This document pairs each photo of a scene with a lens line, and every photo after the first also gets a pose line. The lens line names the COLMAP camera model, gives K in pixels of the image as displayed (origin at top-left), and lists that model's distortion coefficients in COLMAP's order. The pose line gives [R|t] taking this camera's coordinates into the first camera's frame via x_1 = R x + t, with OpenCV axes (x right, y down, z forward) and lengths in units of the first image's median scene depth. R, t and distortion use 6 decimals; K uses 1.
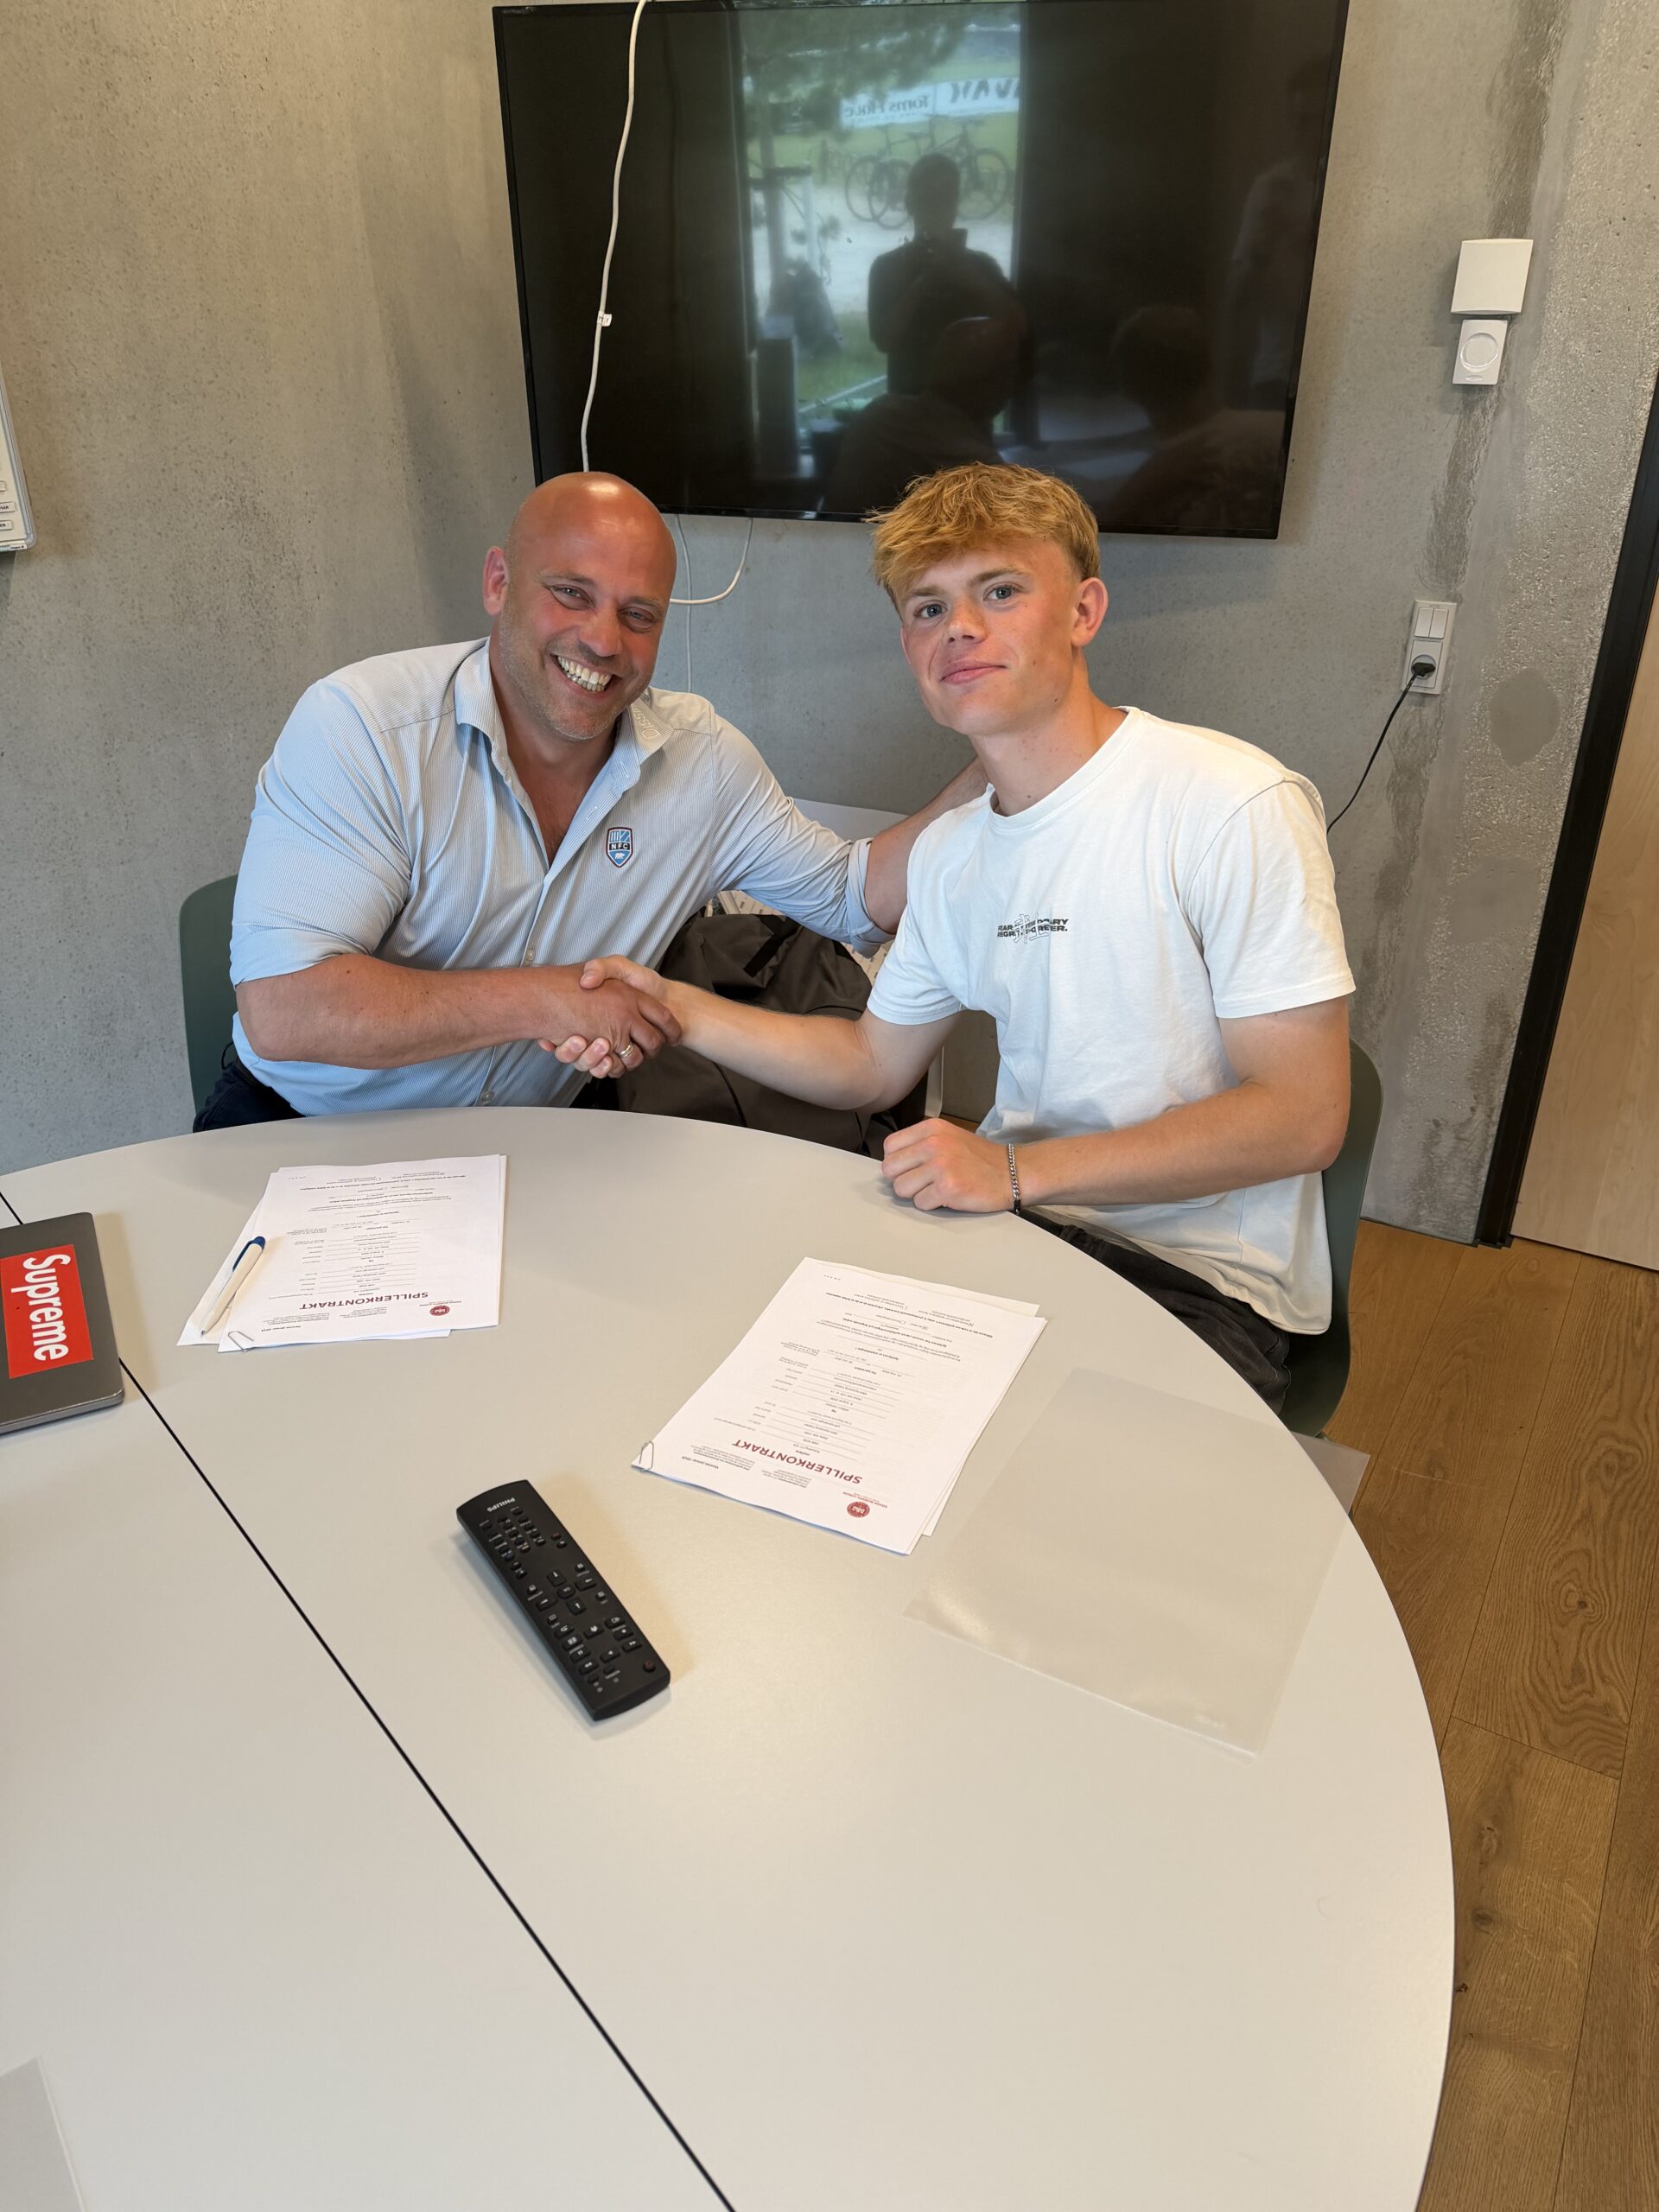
lens RADIAL K [[1650.7, 0, 829.5], [0, 1650.7, 1106.0], [0, 0, 1]] dist [0.018946, 0.003527]
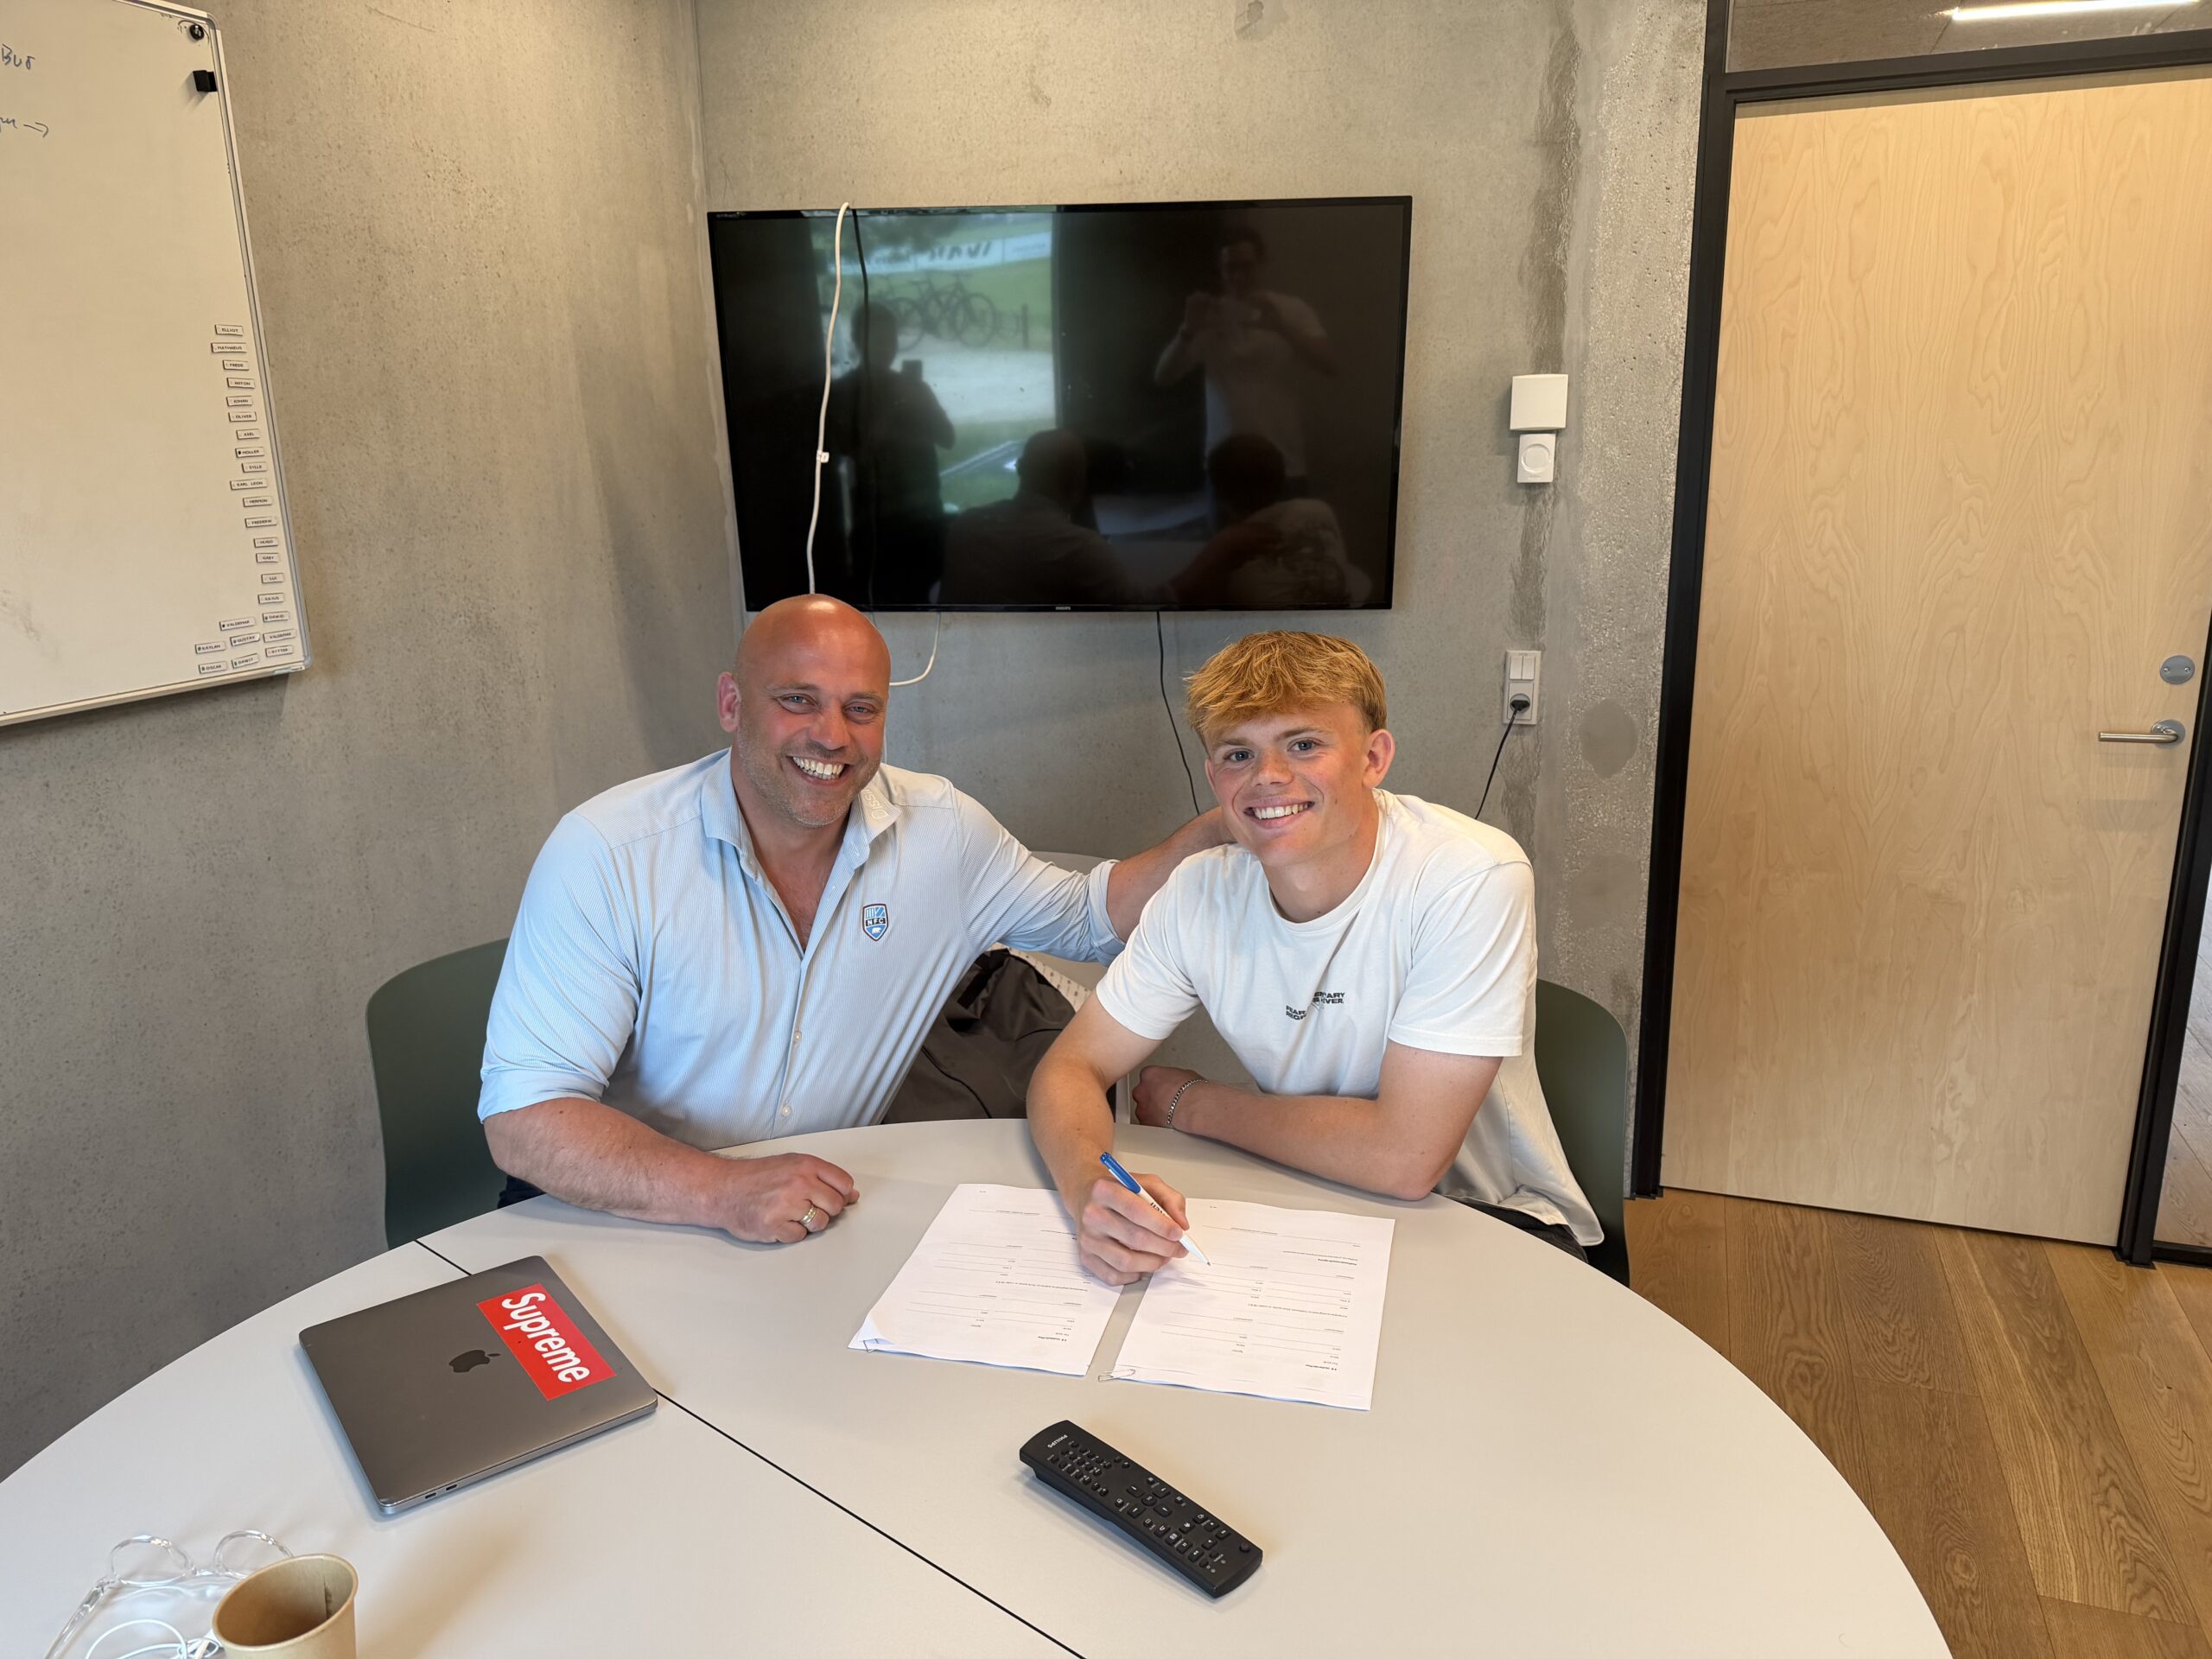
lens RADIAL K [[1653.8, 0, 1067.4], [0, 1653.8, 832.4], [0, 0, 1]] dist [0.222151, -0.403749]
pose [[0.983428, -0.069258, 0.167549, -0.182103], [0.101513, 0.976059, -0.192365, 0.028552], [-0.150215, 0.206186, 0.966914, -0.113139]]
